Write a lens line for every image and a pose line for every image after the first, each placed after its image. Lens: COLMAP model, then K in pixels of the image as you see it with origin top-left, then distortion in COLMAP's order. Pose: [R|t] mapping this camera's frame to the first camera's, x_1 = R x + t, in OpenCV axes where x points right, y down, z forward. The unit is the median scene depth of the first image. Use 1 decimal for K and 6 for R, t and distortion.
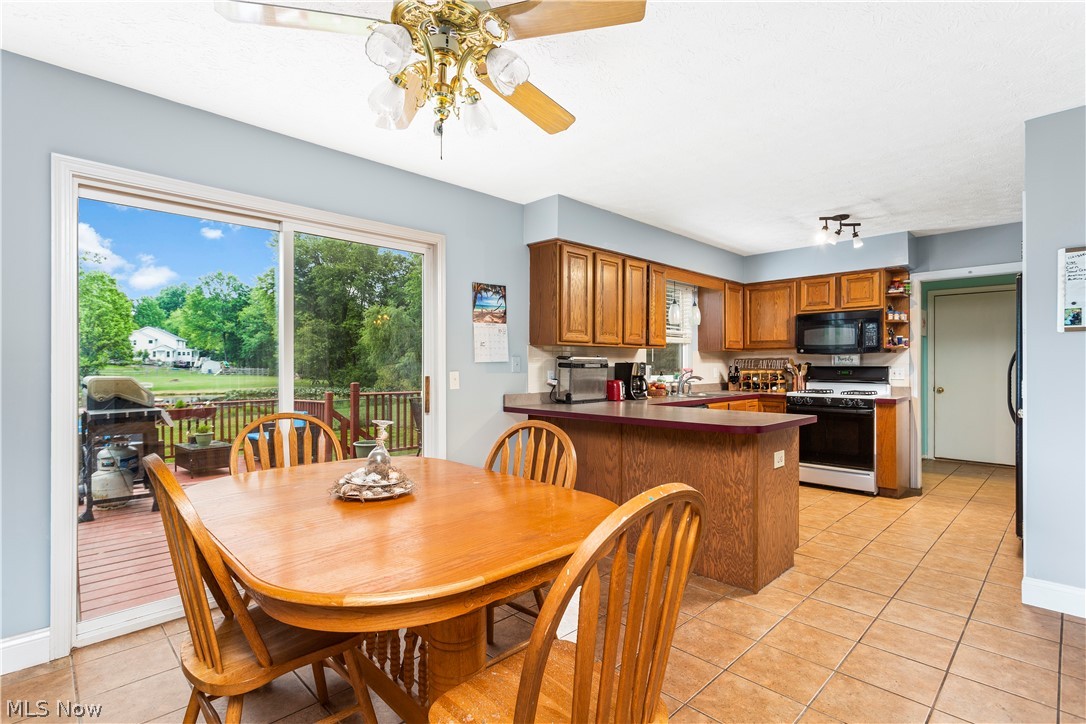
lens RADIAL K [[521.7, 0, 539.4], [0, 521.7, 362.6], [0, 0, 1]] dist [0.006427, 0.000558]
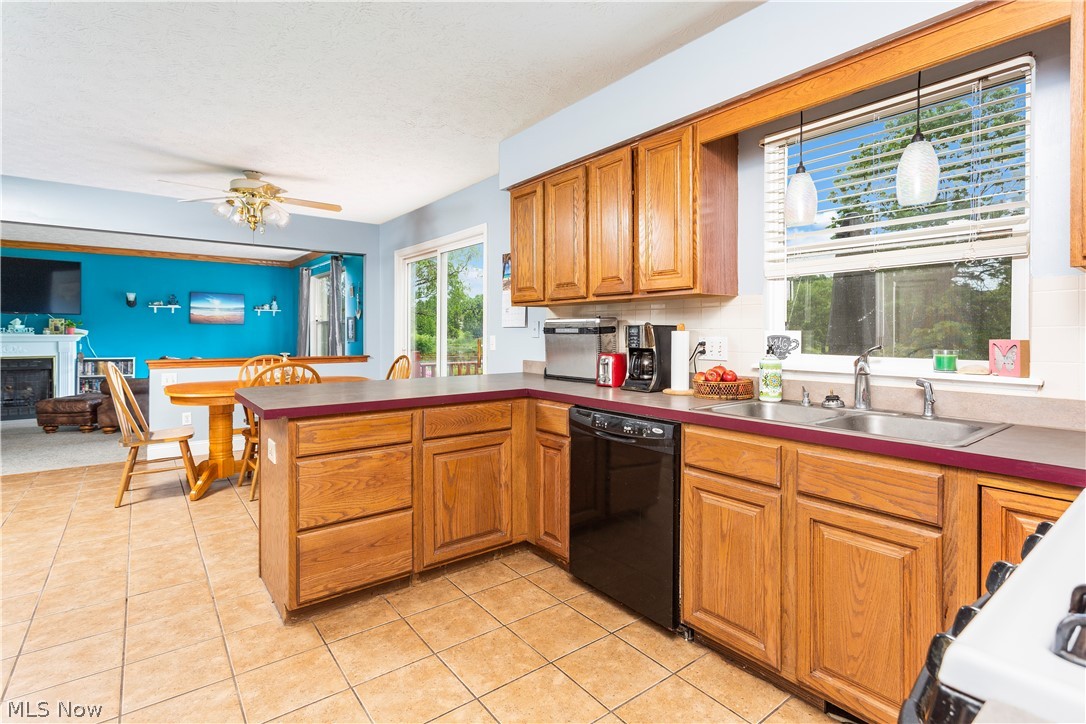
lens RADIAL K [[521.7, 0, 536.2], [0, 521.7, 332.7], [0, 0, 1]] dist [0.006427, 0.000558]
pose [[-0.125723, 0.000821, -0.992065, 0.715061], [0.003044, 0.999995, 0.000442, 0.007112], [0.992061, -0.002964, -0.125725, 0.902037]]
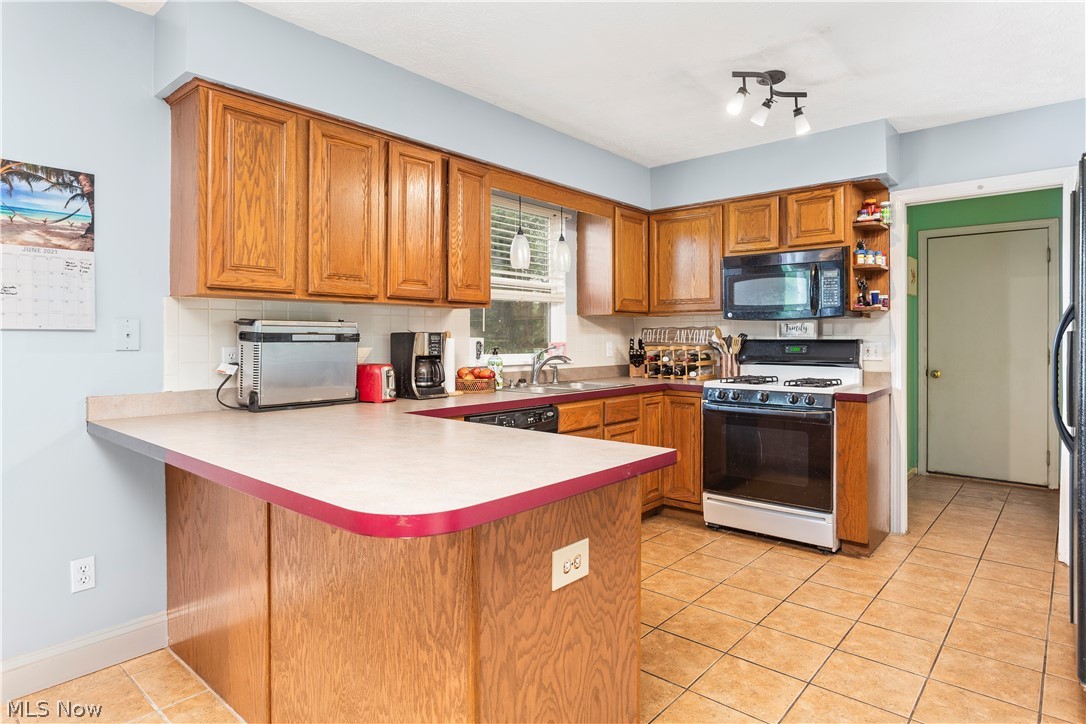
lens RADIAL K [[610.6, 0, 543.0], [0, 610.6, 334.3], [0, 0, 1]] dist [-0.011111, 0.004959]
pose [[0.996787, 0.001352, 0.080083, 0.243109], [-0.001197, 0.999997, -0.001982, 0.002944], [-0.080086, 0.001880, 0.996786, 0.317691]]
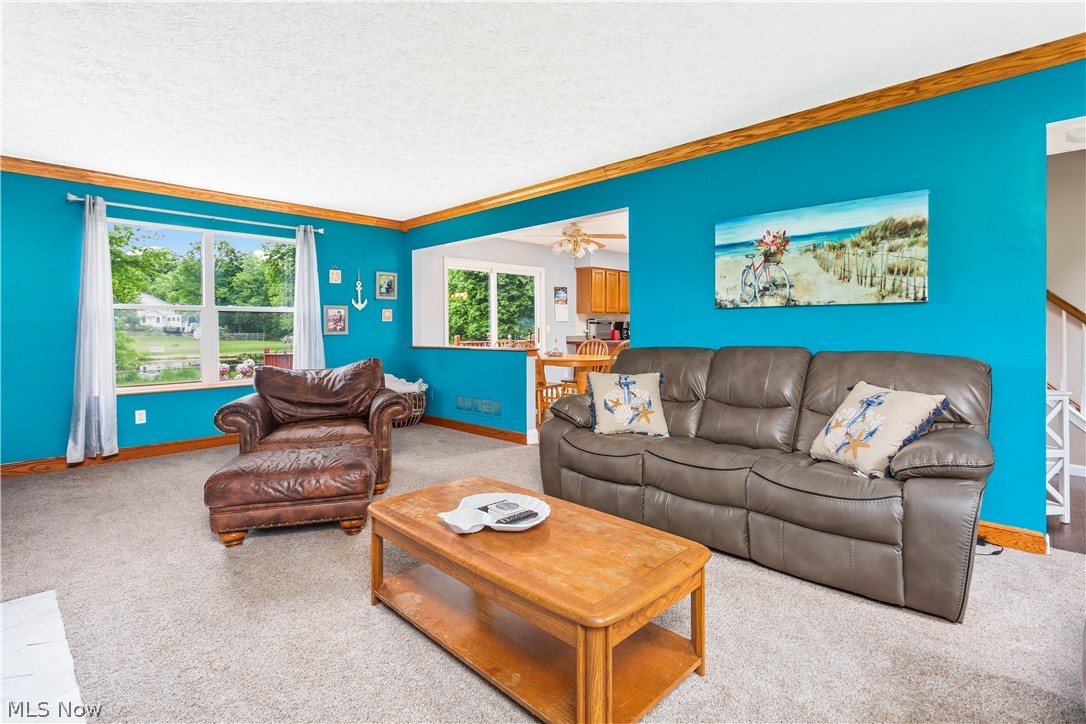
lens RADIAL K [[521.7, 0, 541.3], [0, 521.7, 340.4], [0, 0, 1]] dist [0.006427, 0.000558]
pose [[0.999723, -0.009344, 0.021620, -0.178219], [0.008704, 0.999527, 0.029503, 0.010514], [-0.021885, -0.029307, 0.999331, -0.983205]]
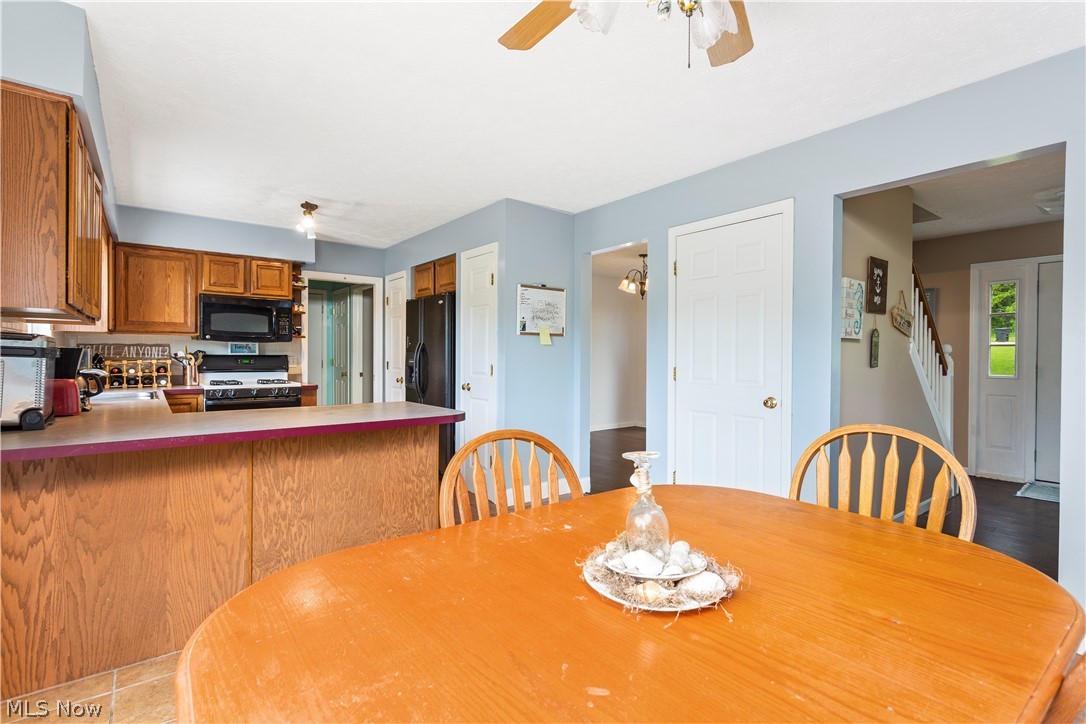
lens RADIAL K [[521.7, 0, 544.0], [0, 521.7, 358.7], [0, 0, 1]] dist [0.006427, 0.000558]
pose [[0.119263, -0.006518, 0.992841, -0.323578], [-0.009485, 0.999925, 0.007704, 0.002036], [-0.992817, -0.010335, 0.119192, 0.381235]]
